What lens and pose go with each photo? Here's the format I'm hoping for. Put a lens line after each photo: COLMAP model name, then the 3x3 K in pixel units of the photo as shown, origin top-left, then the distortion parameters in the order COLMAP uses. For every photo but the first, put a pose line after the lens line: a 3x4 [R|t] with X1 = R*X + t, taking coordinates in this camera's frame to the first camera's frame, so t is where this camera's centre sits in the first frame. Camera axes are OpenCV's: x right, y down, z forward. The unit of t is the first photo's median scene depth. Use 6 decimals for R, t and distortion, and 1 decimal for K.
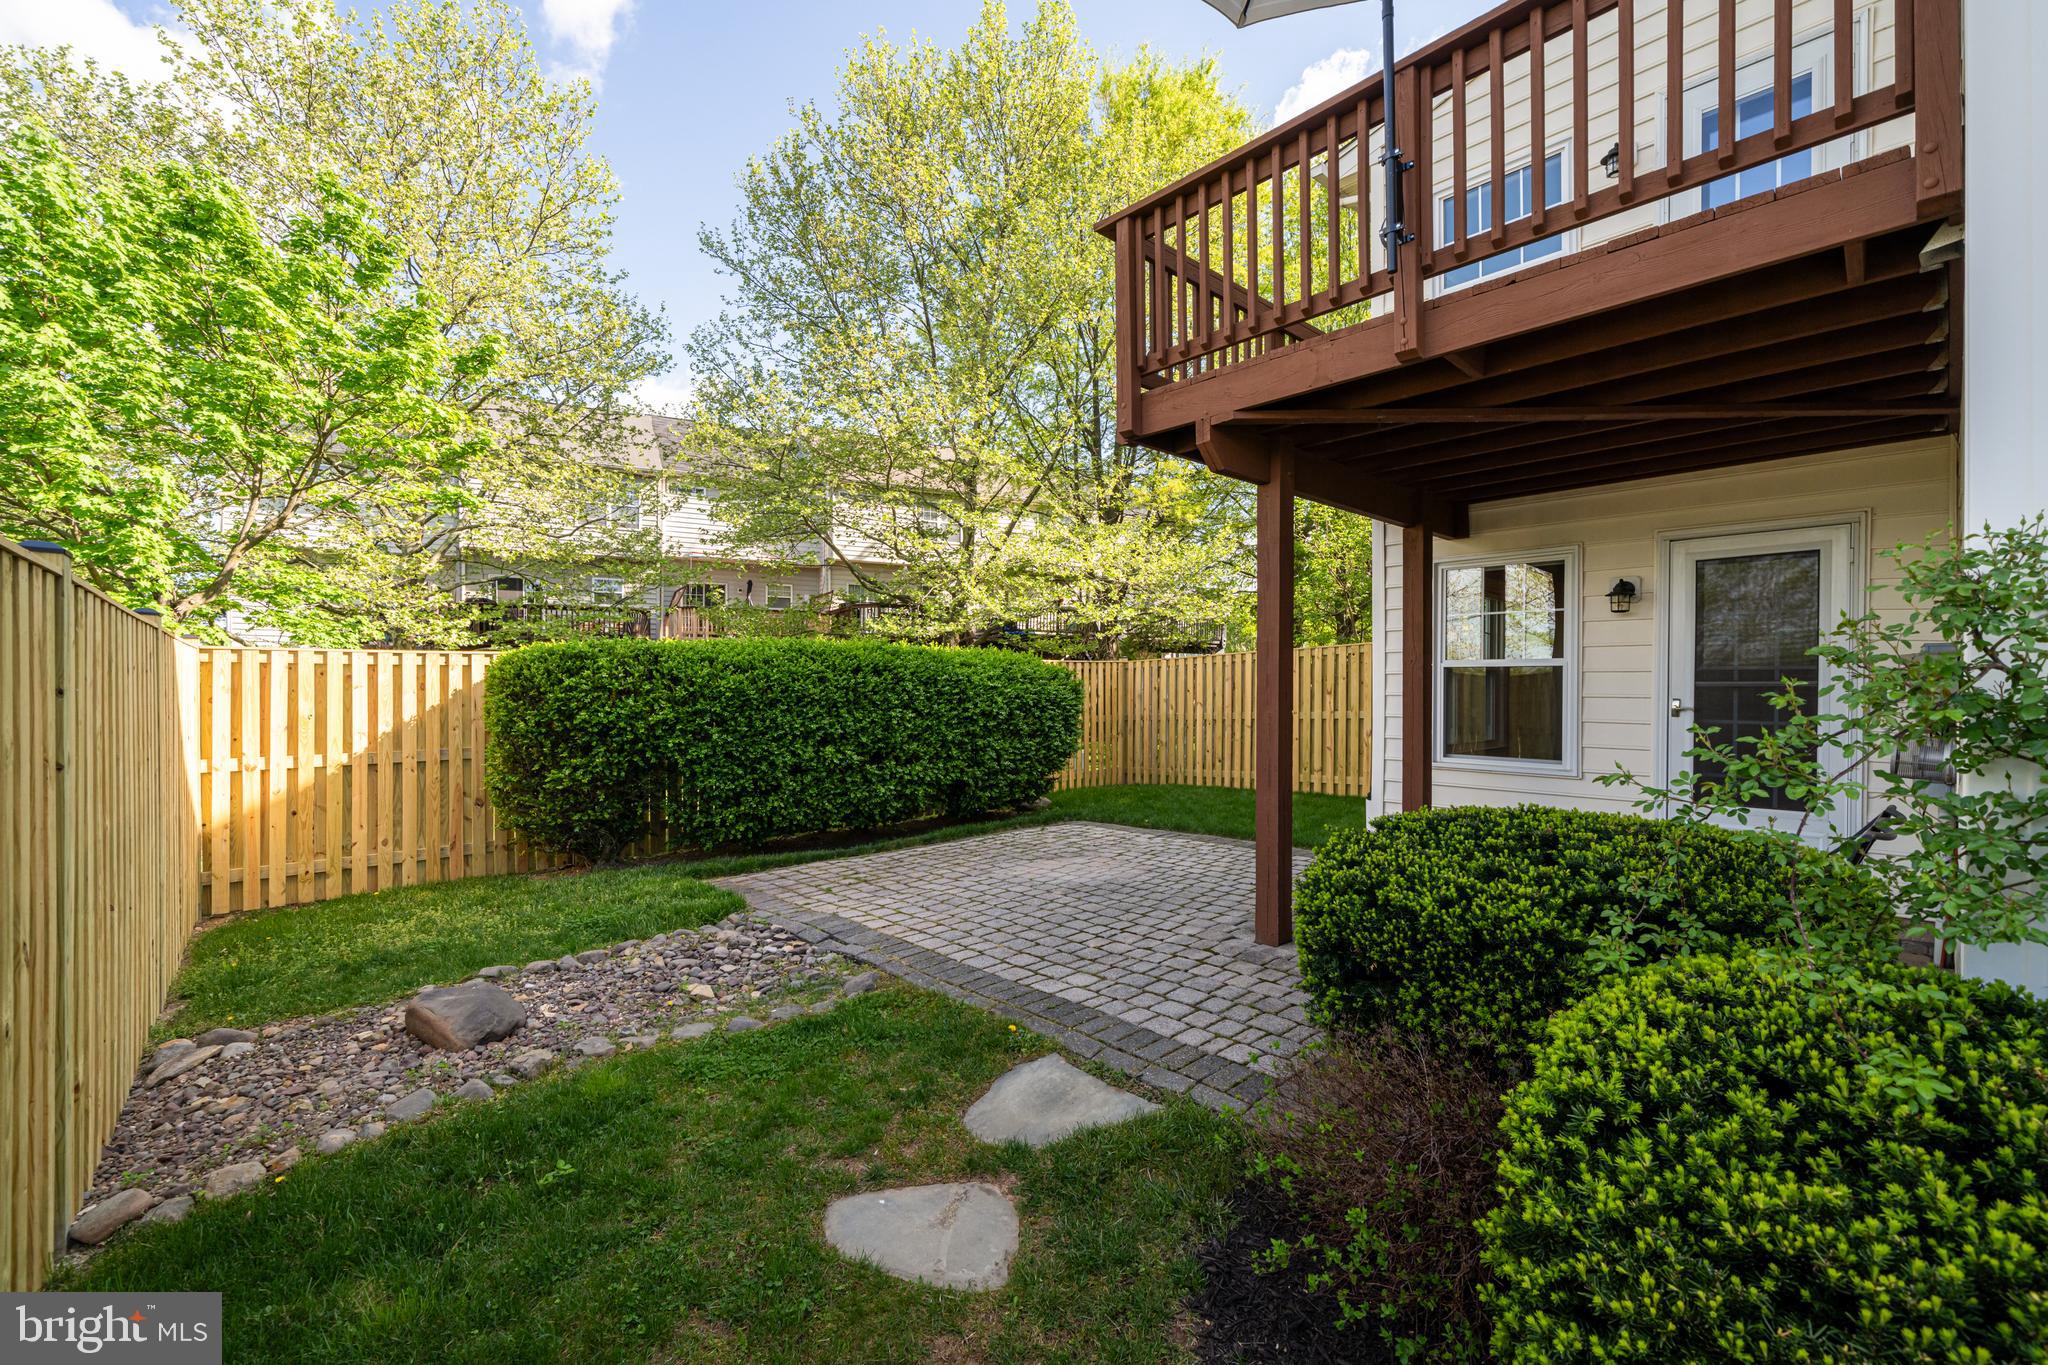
lens RADIAL K [[823.1, 0, 1020.9], [0, 823.1, 682.8], [0, 0, 1]] dist [-0.000479, -0.000037]
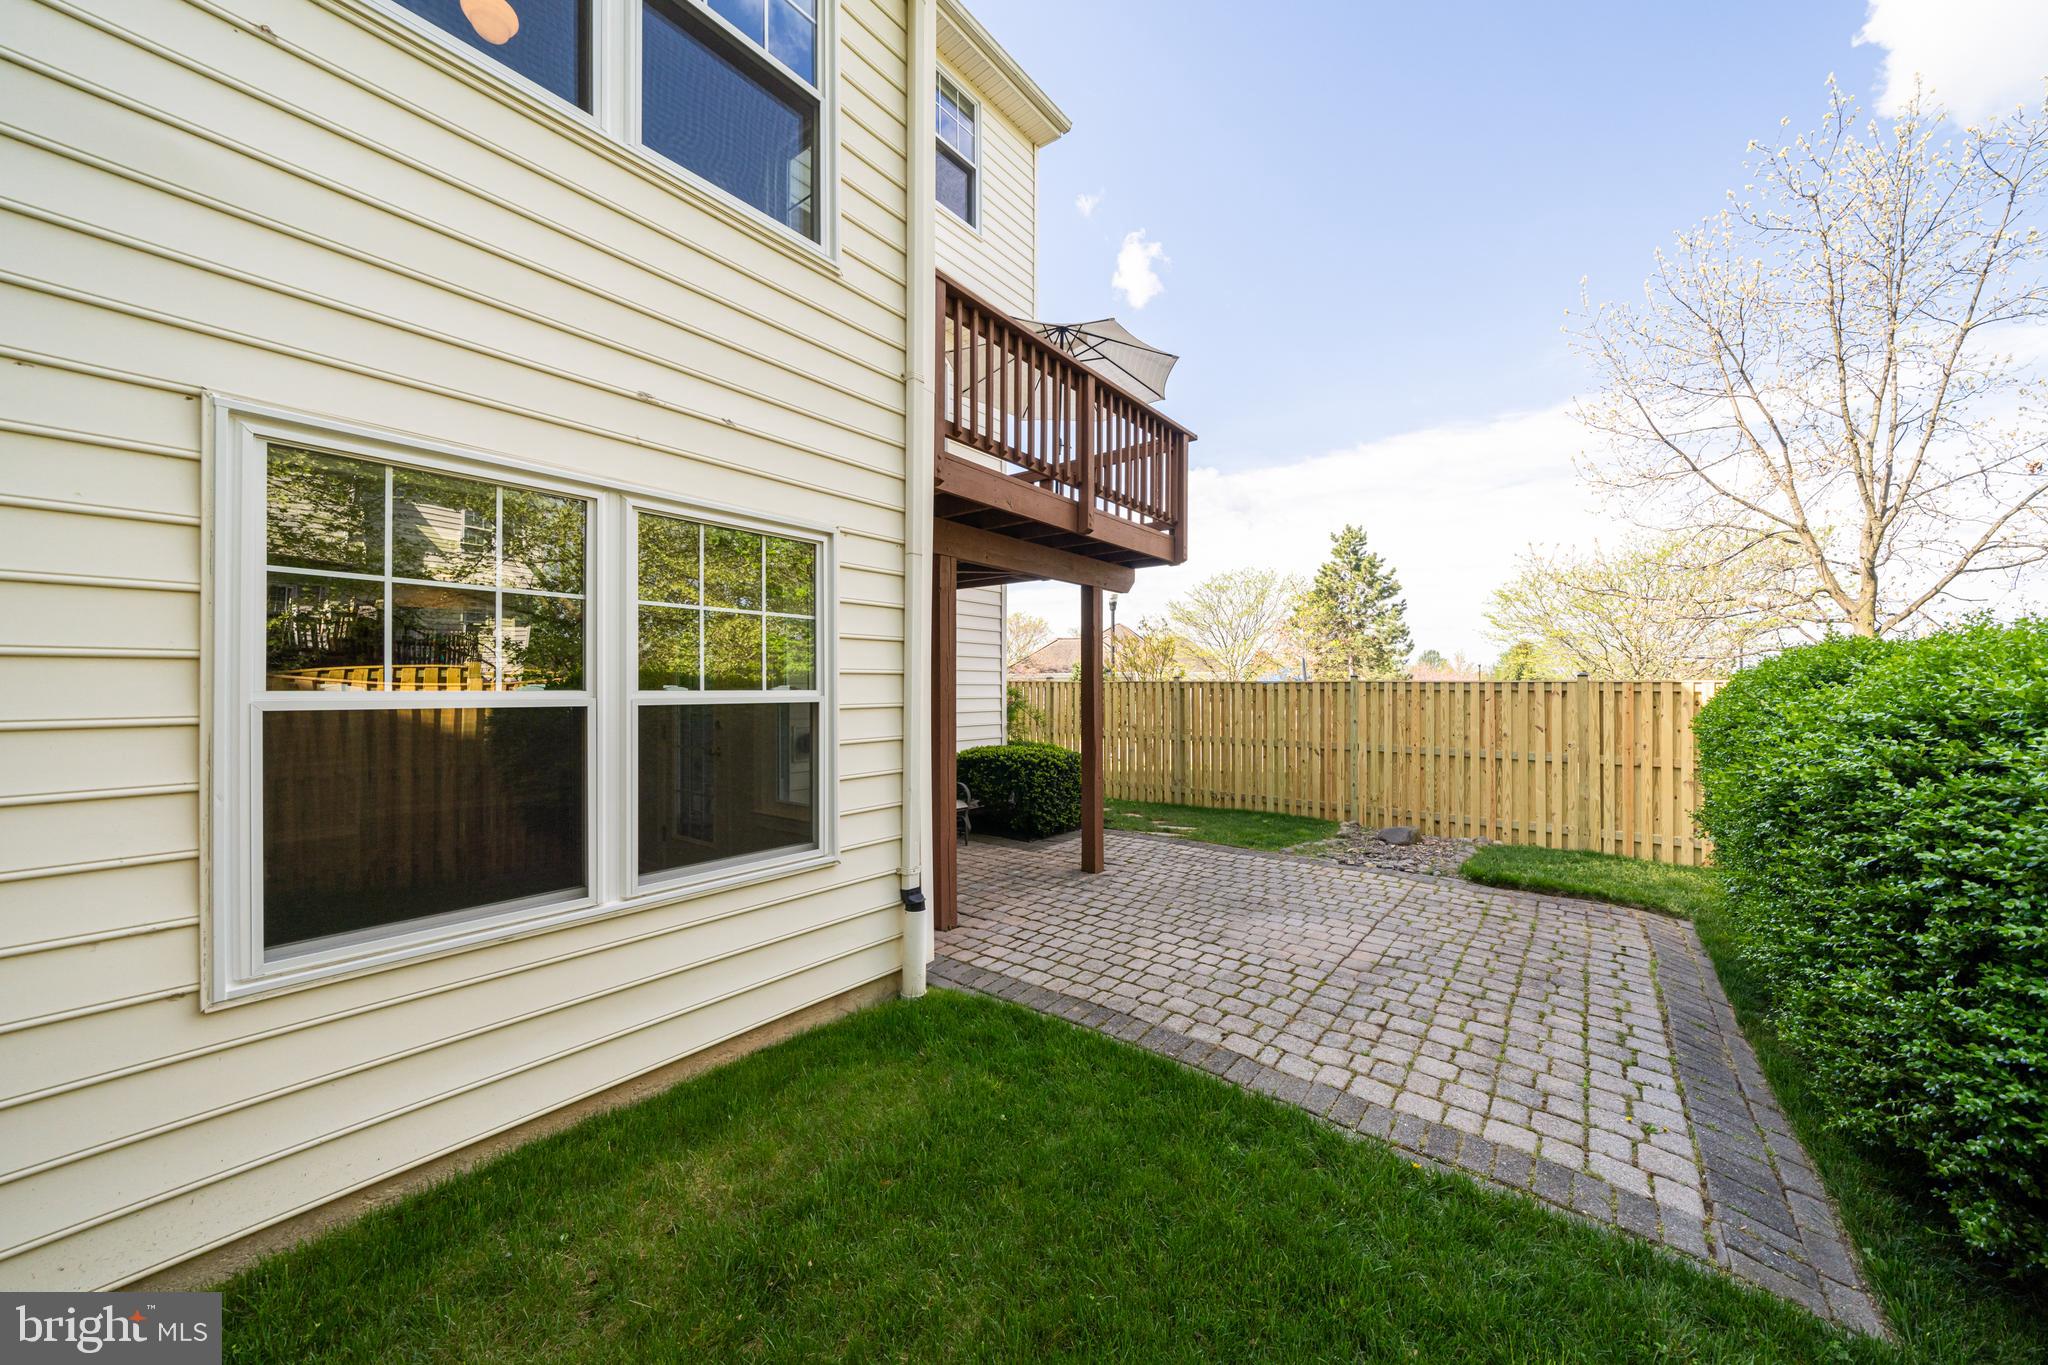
lens RADIAL K [[737.3, 0, 1025.4], [0, 737.3, 687.7], [0, 0, 1]] dist [-0.003679, -0.000573]
pose [[-0.985923, -0.001534, -0.167195, 0.680732], [-0.001018, 0.999994, -0.003177, -0.038305], [0.167199, -0.002962, -0.985919, 2.409114]]
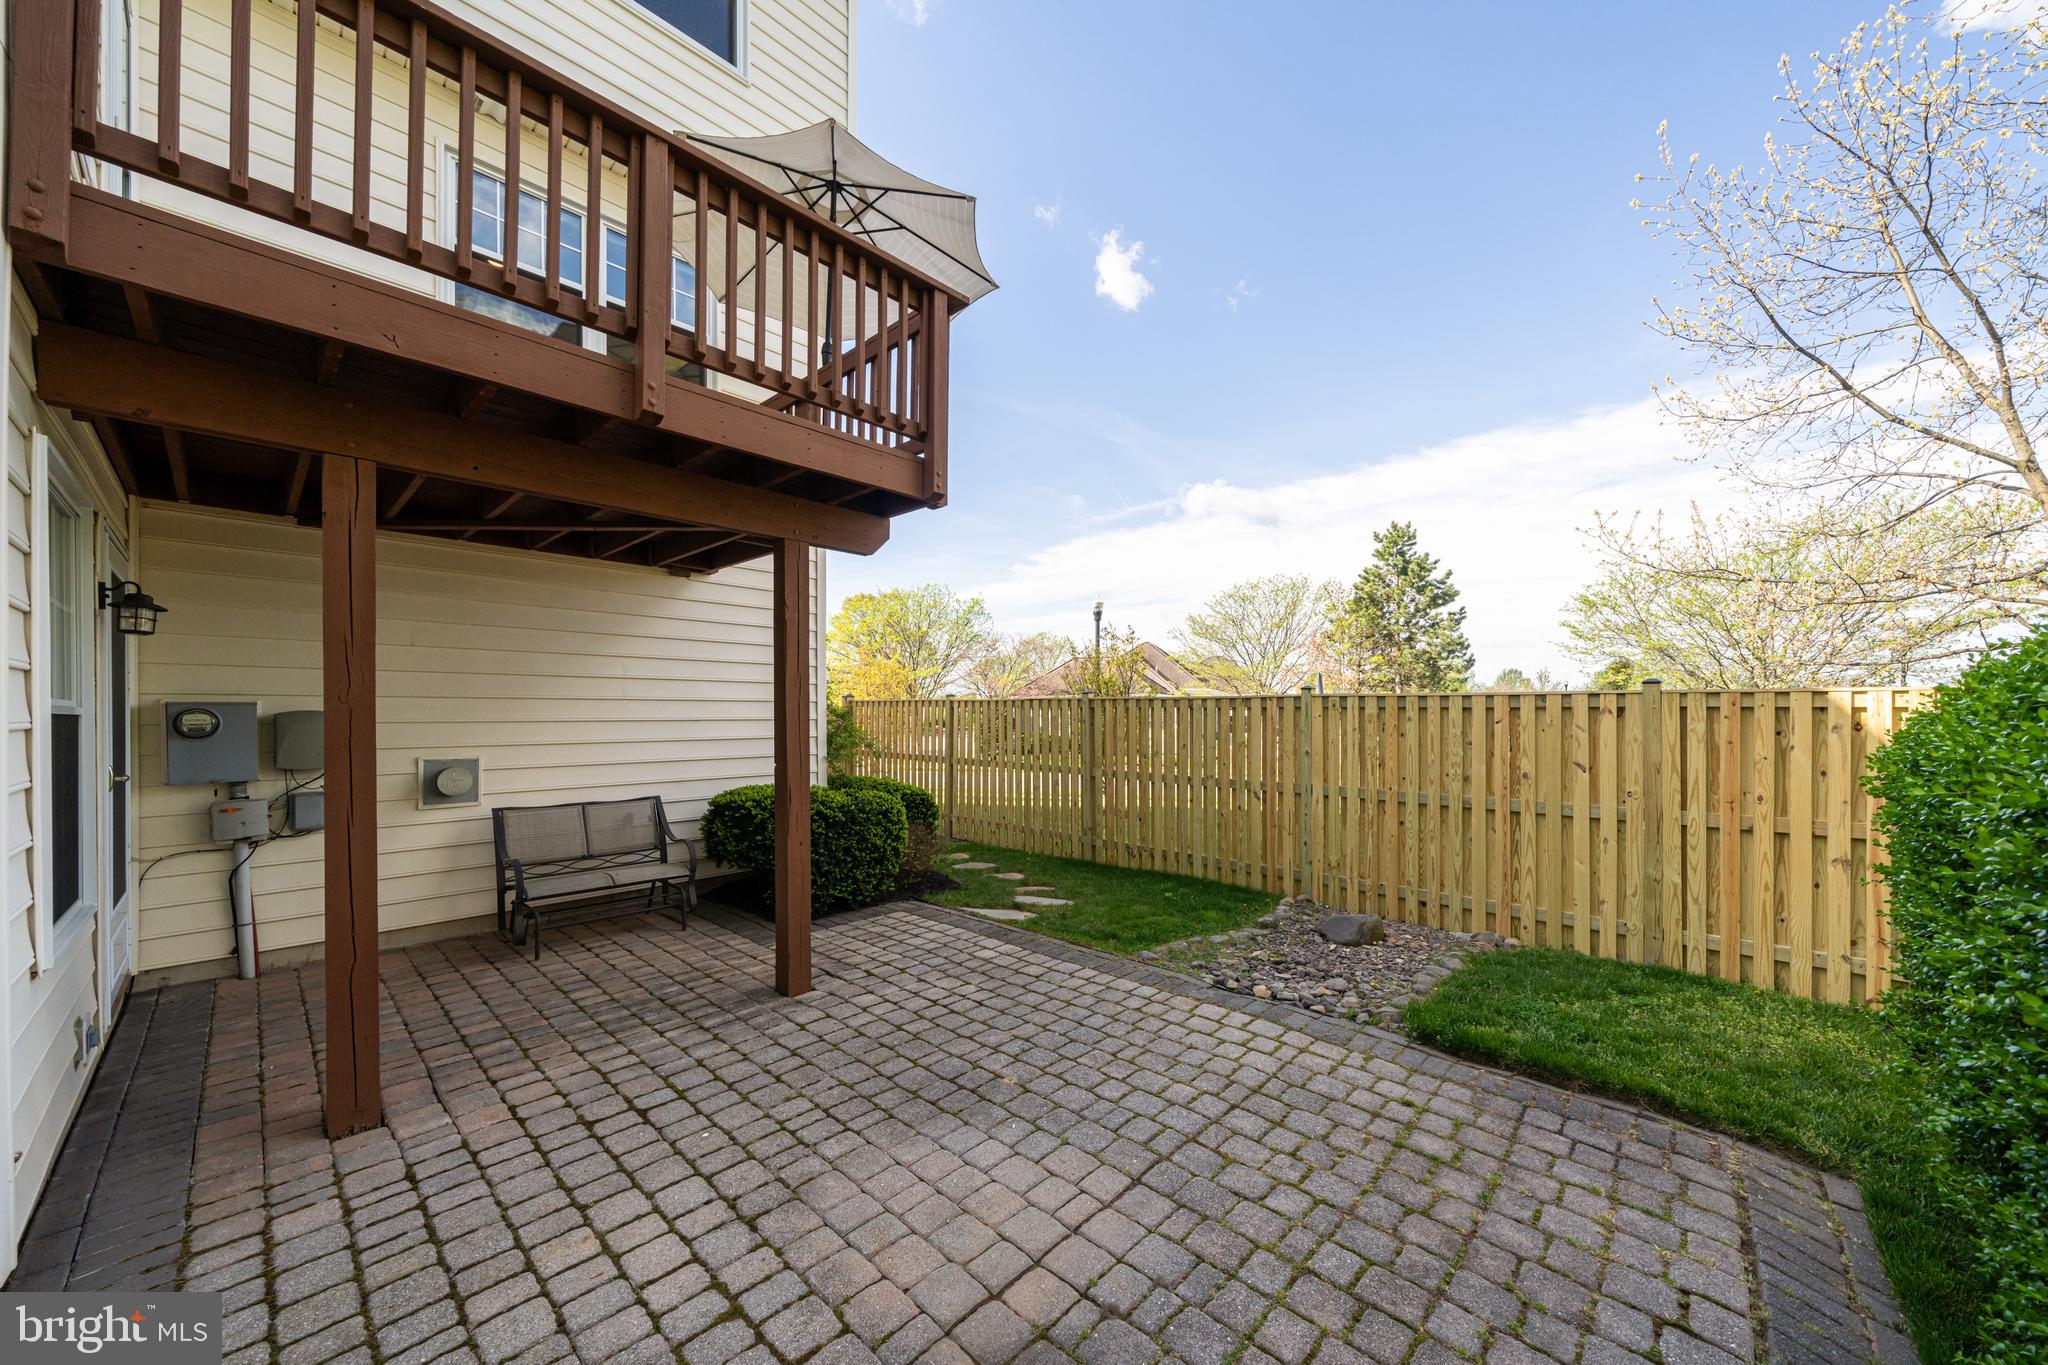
lens RADIAL K [[737.3, 0, 1006.3], [0, 737.3, 715.2], [0, 0, 1]] dist [-0.003679, -0.000573]
pose [[-0.998225, 0.000009, -0.059555, 0.098206], [0.000001, 1.000000, 0.000138, -0.025841], [0.059555, 0.000137, -0.998225, 1.934163]]
